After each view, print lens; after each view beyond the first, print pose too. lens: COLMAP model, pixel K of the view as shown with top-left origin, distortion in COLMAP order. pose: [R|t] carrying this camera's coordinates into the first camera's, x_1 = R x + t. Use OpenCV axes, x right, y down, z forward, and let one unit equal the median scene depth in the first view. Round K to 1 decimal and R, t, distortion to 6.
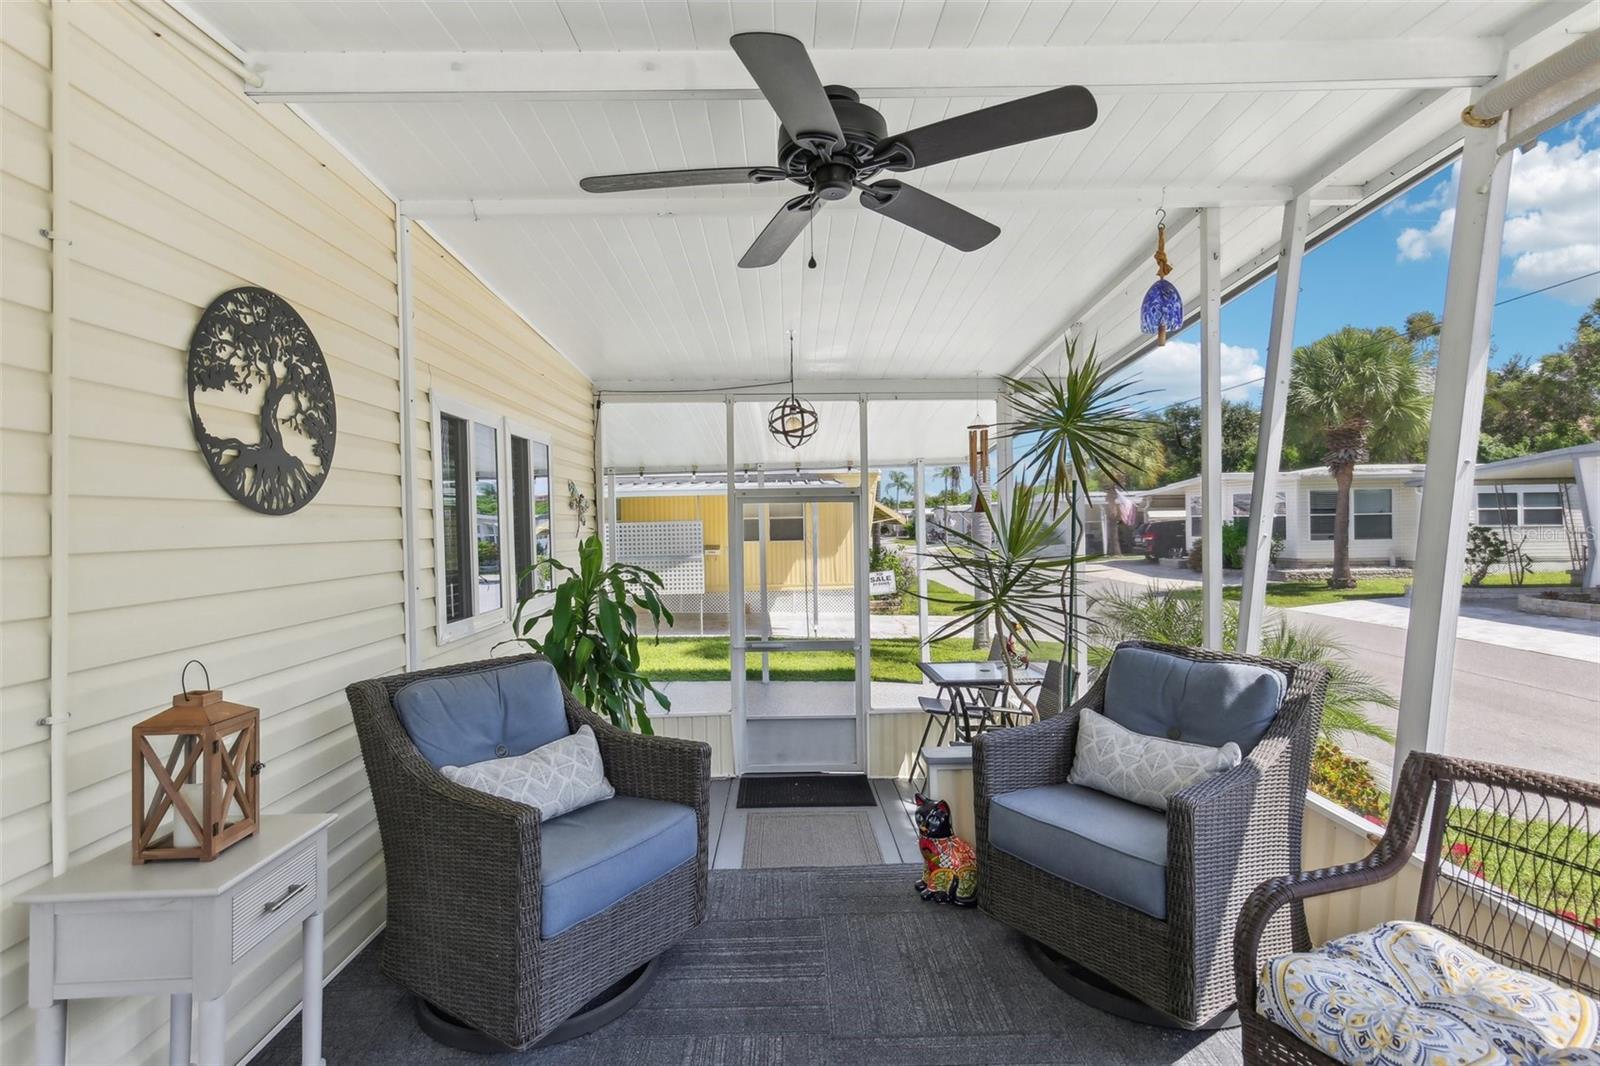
lens RADIAL K [[779.4, 0, 799.7], [0, 779.4, 518.0], [0, 0, 1]] dist [0.023729, 0.000132]
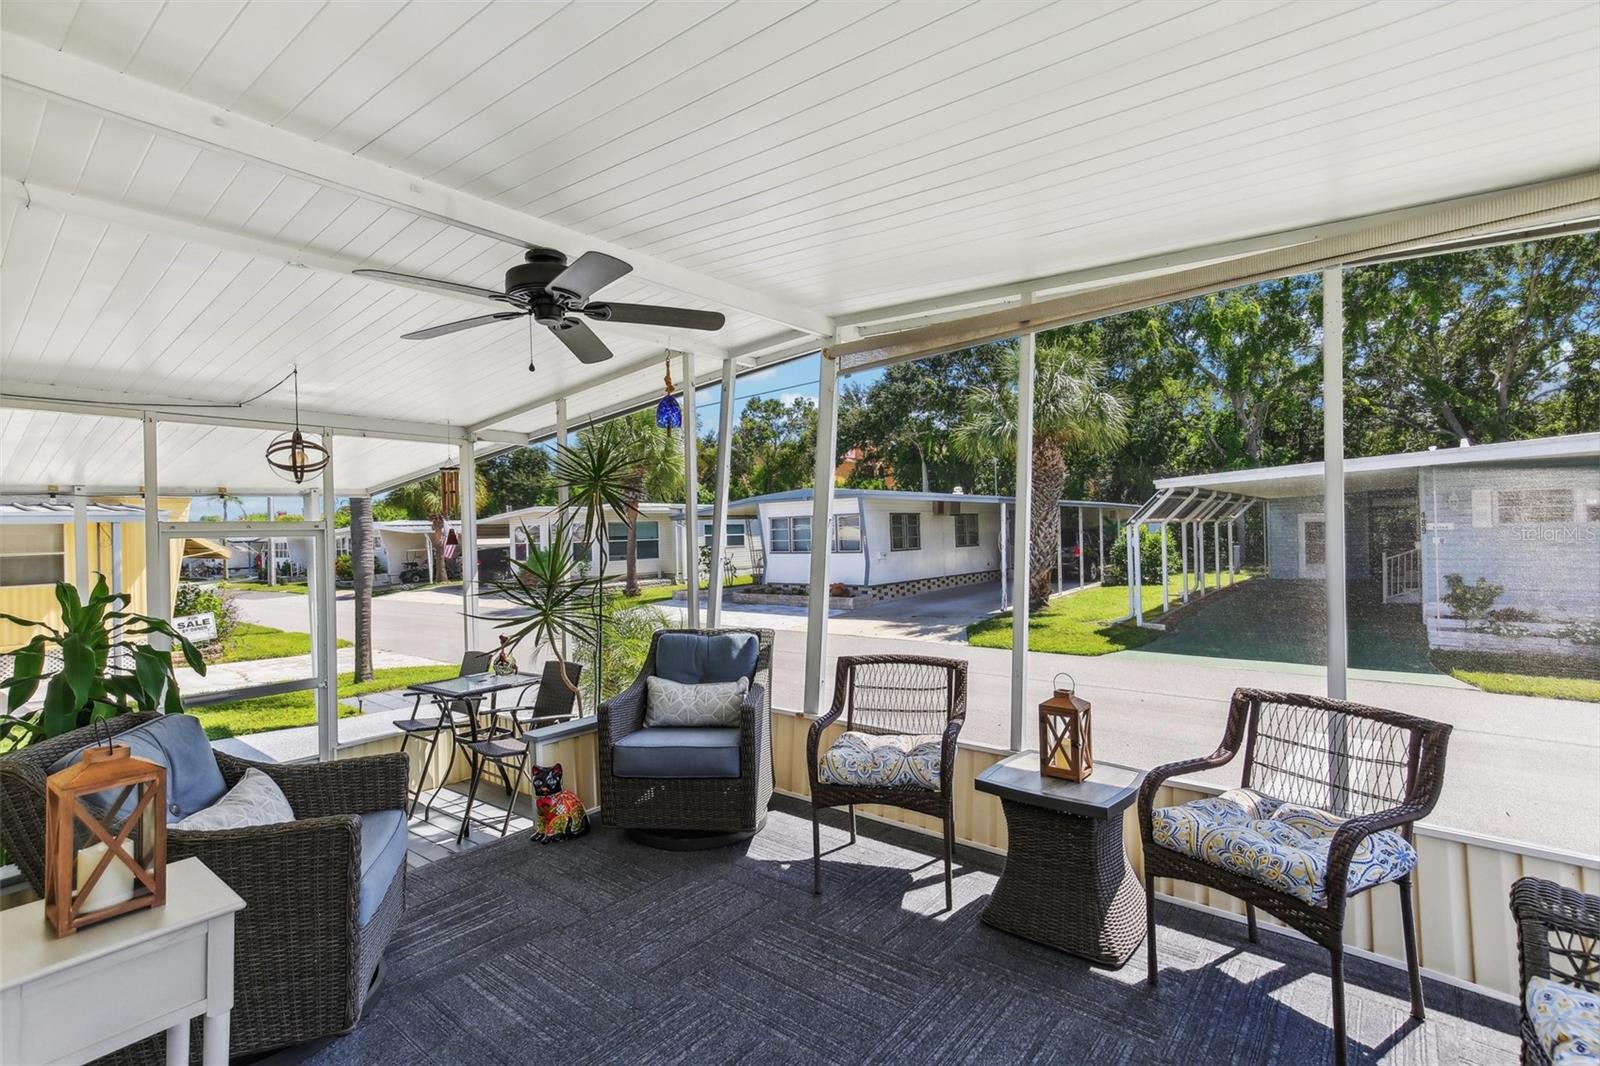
lens RADIAL K [[733.9, 0, 796.8], [0, 733.9, 509.4], [0, 0, 1]] dist [0.018671, 0.000152]
pose [[0.655997, 0.021075, 0.754470, -0.406948], [0.015099, 0.999044, -0.041035, -0.011778], [-0.754613, 0.038311, 0.655051, -0.116375]]
